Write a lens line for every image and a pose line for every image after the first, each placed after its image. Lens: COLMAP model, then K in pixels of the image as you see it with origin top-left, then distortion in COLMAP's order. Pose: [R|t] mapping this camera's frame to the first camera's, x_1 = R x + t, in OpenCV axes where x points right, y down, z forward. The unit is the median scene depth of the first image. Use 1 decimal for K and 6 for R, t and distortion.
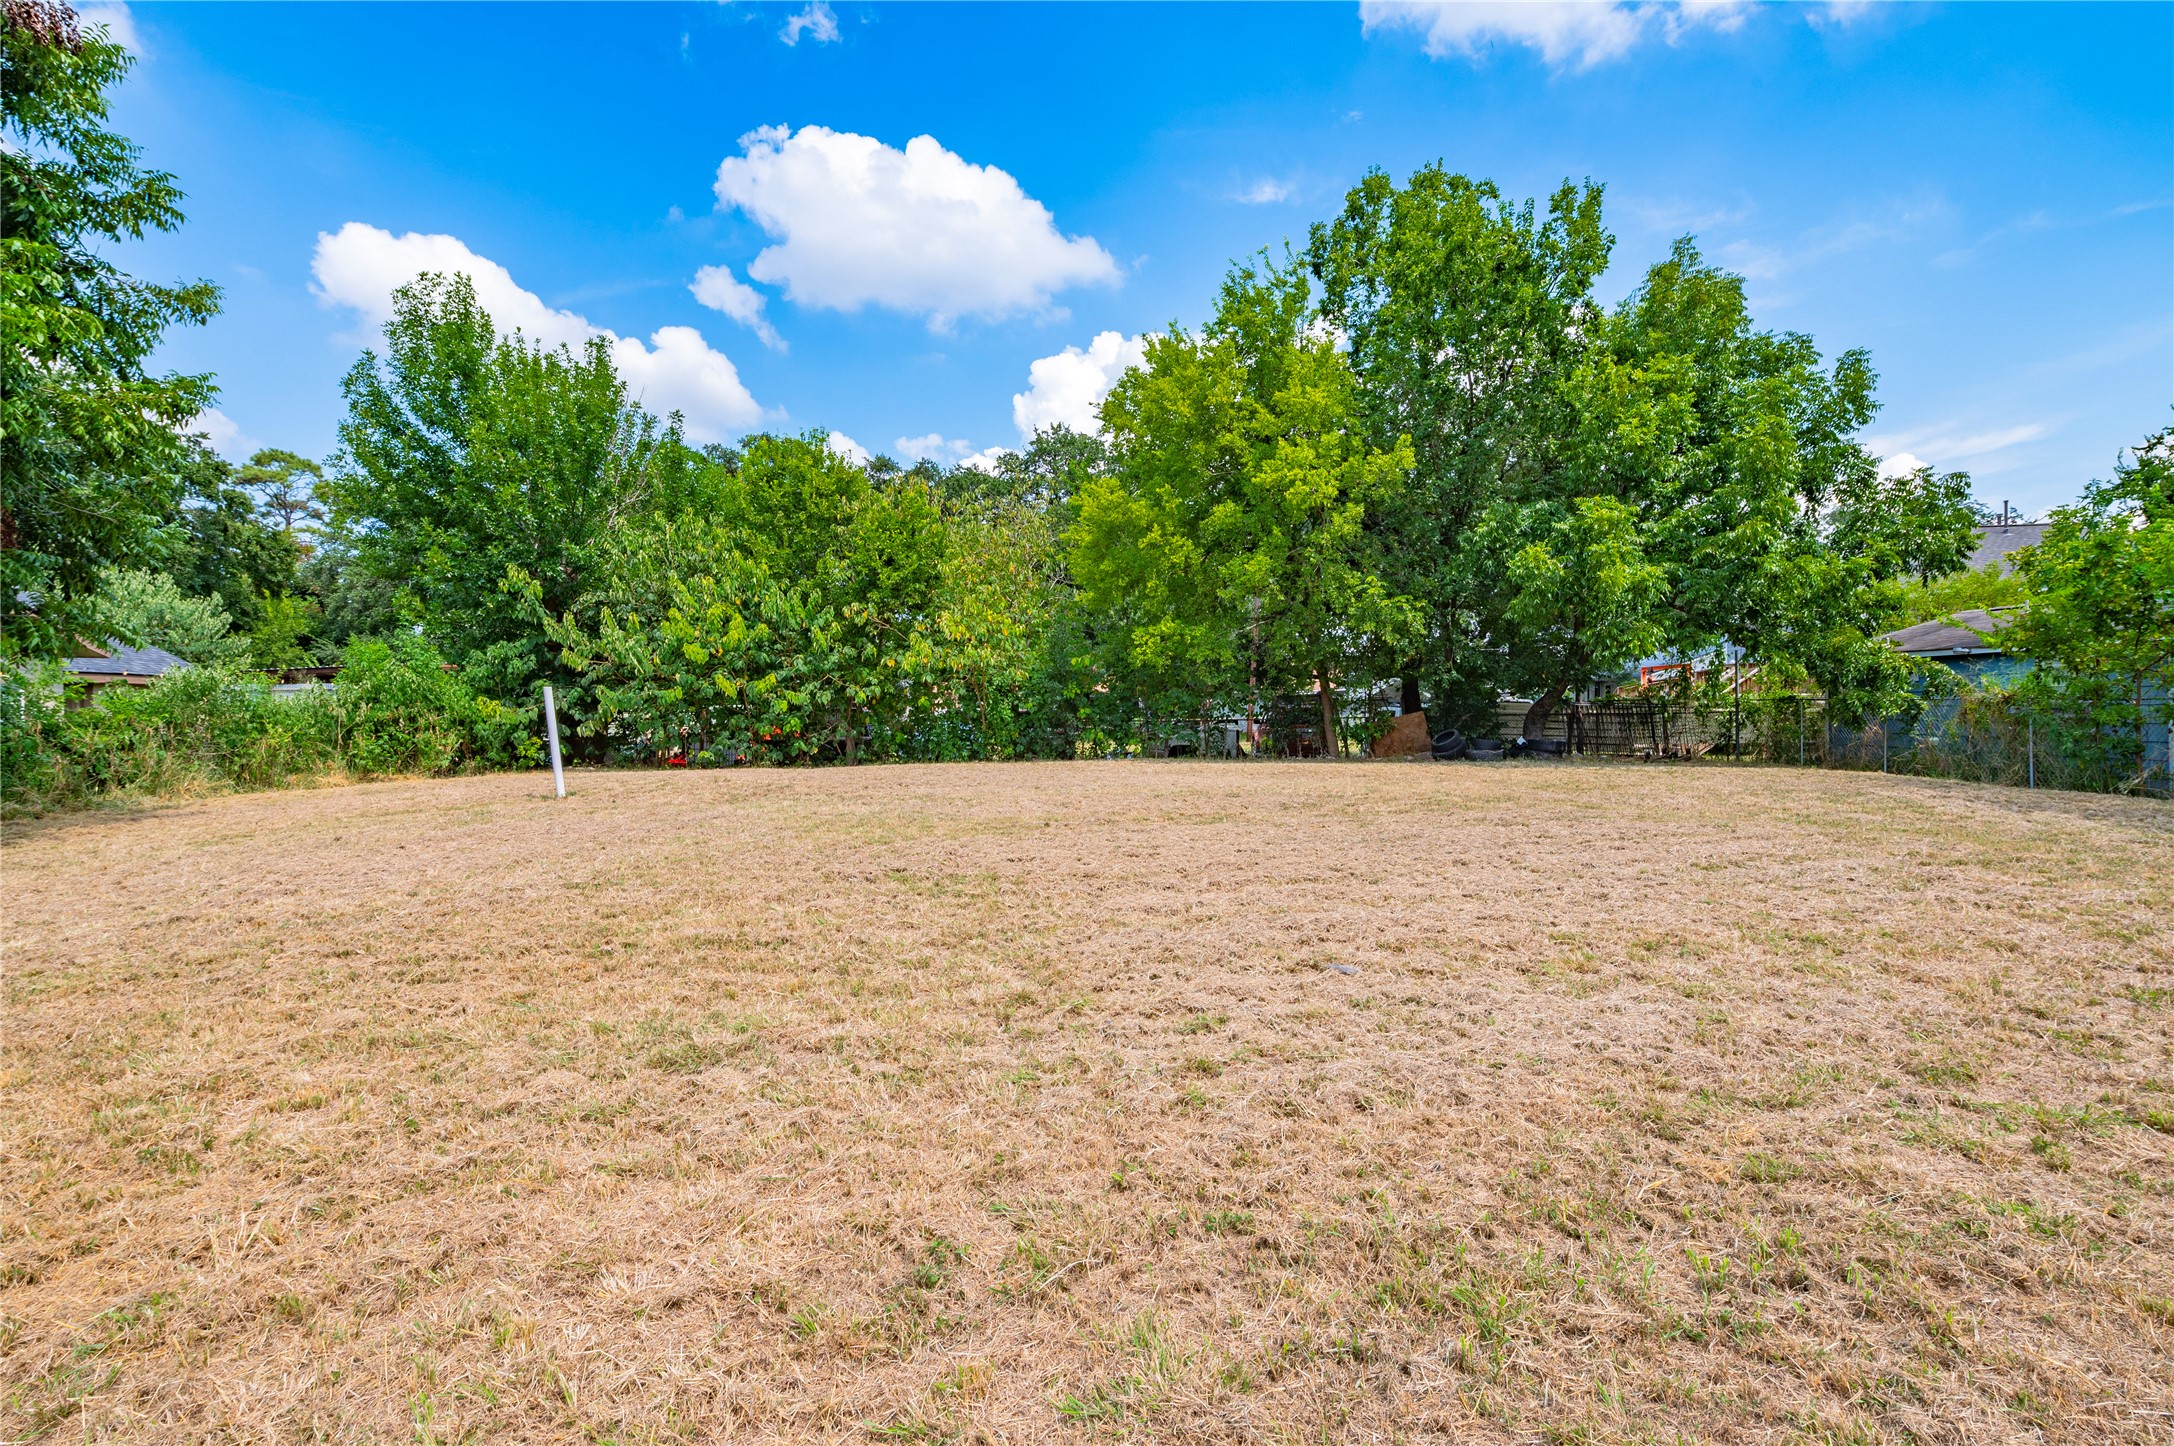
lens RADIAL K [[937.8, 0, 1087.0], [0, 937.8, 723.0], [0, 0, 1]] dist [0.000249, -0.000005]
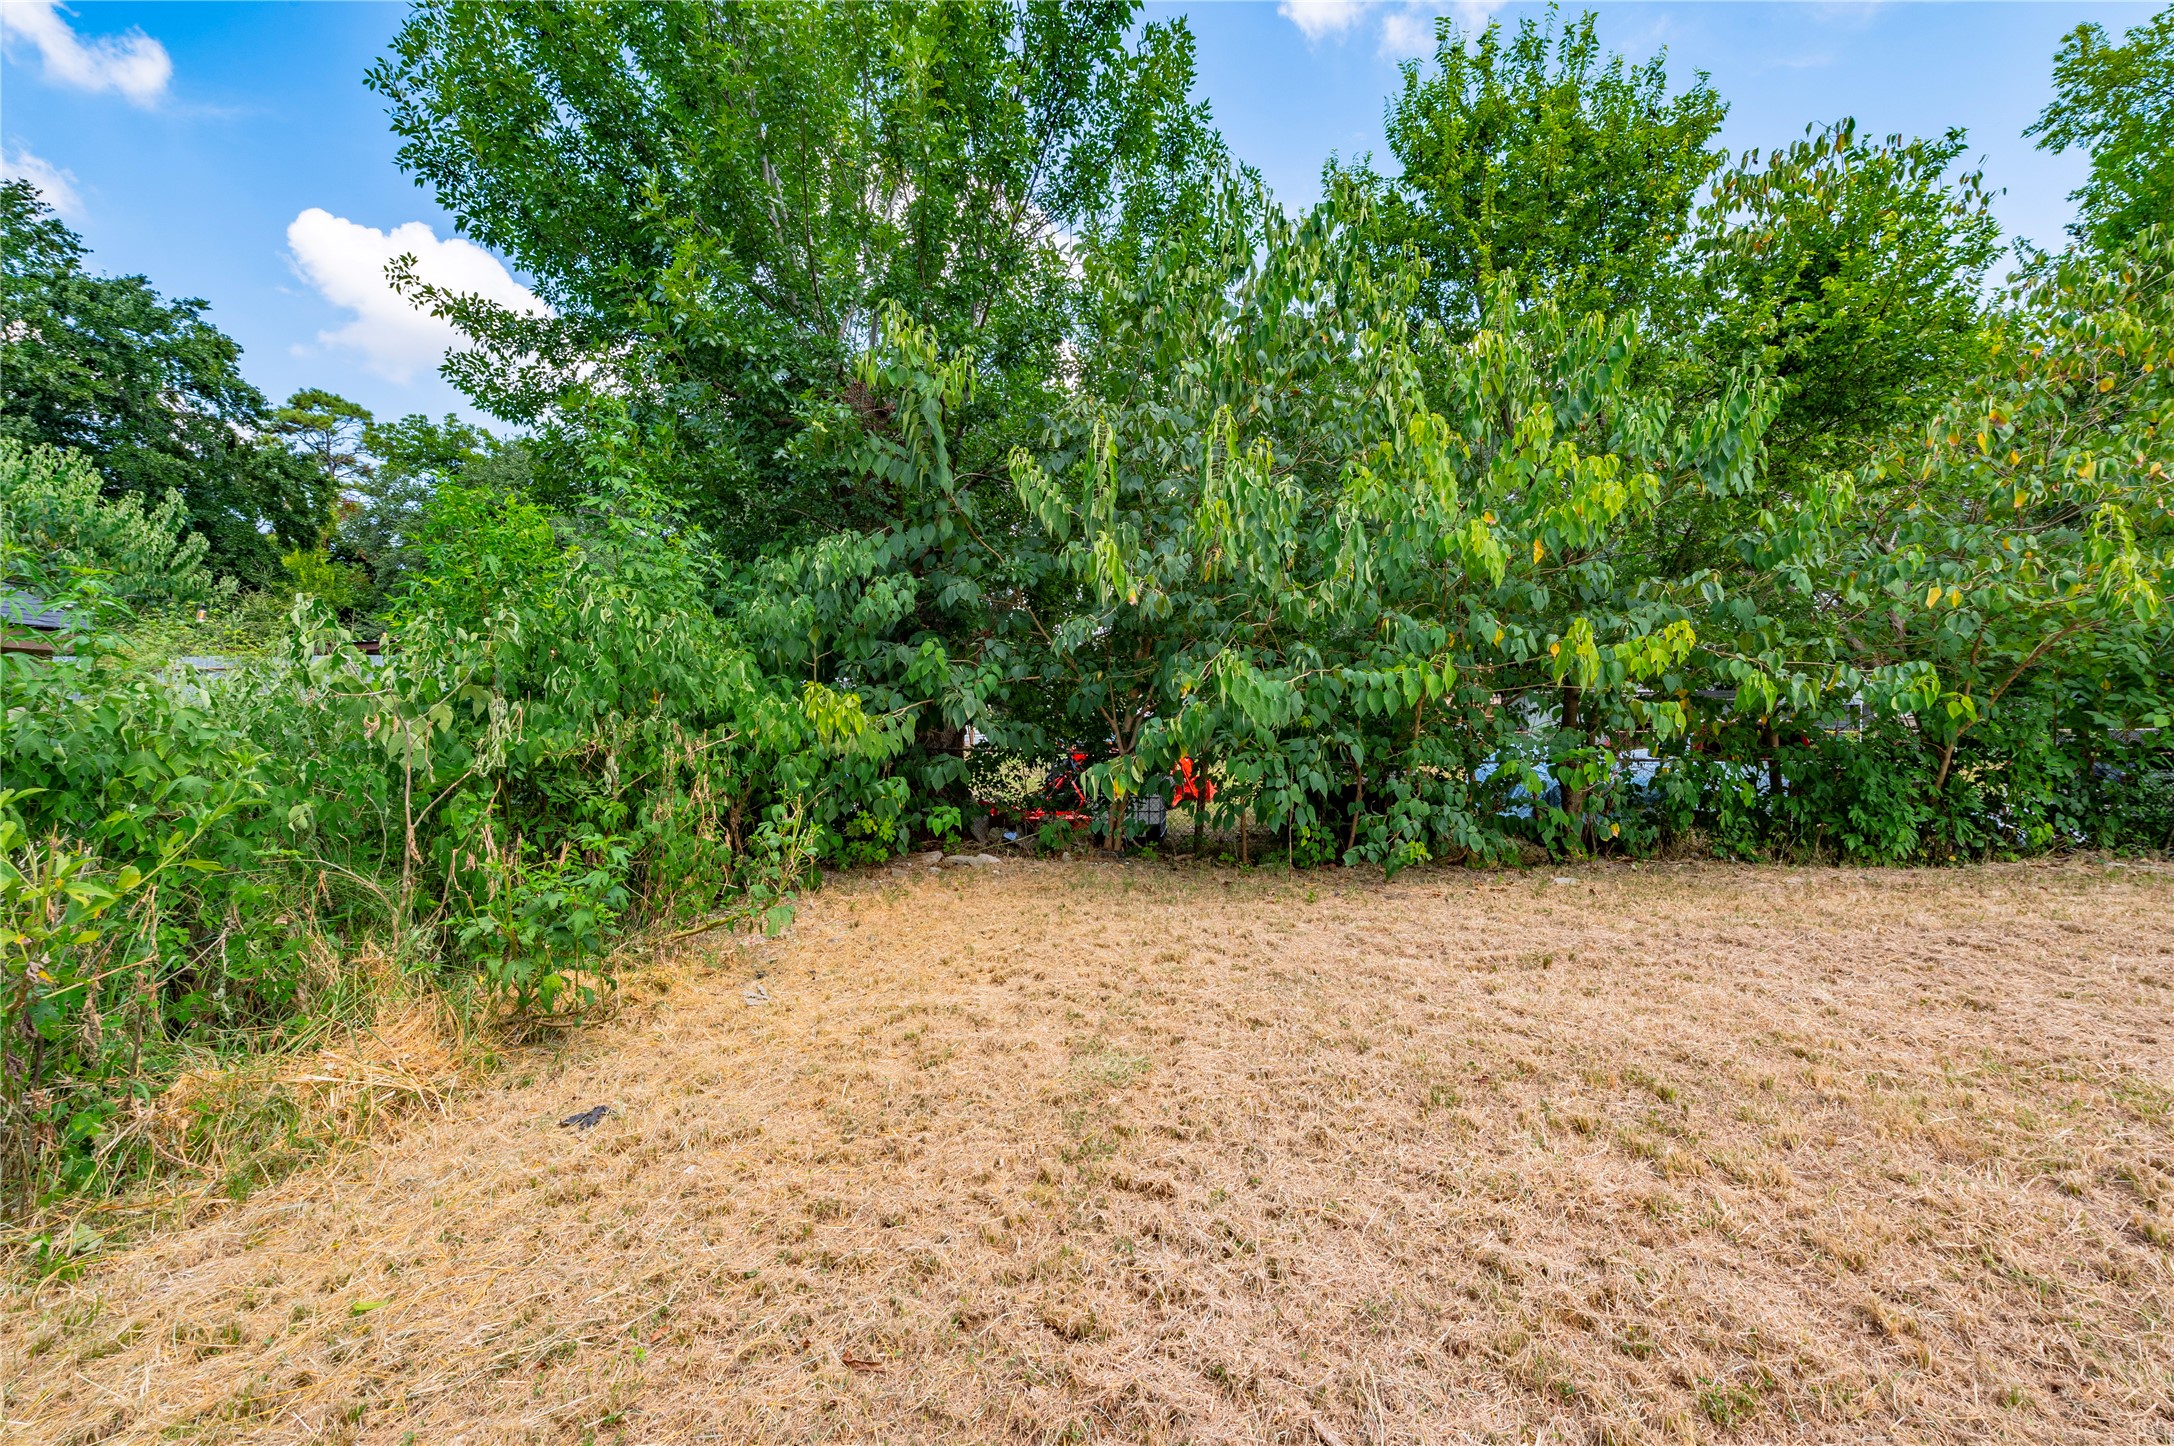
lens RADIAL K [[899.2, 0, 1090.4], [0, 899.2, 706.0], [0, 0, 1]] dist [-0.000180, -0.000034]
pose [[0.999930, 0.007671, -0.008970, -0.261029], [-0.007785, 0.999888, -0.012781, -0.007771], [0.008870, 0.012850, 0.999878, 0.325032]]
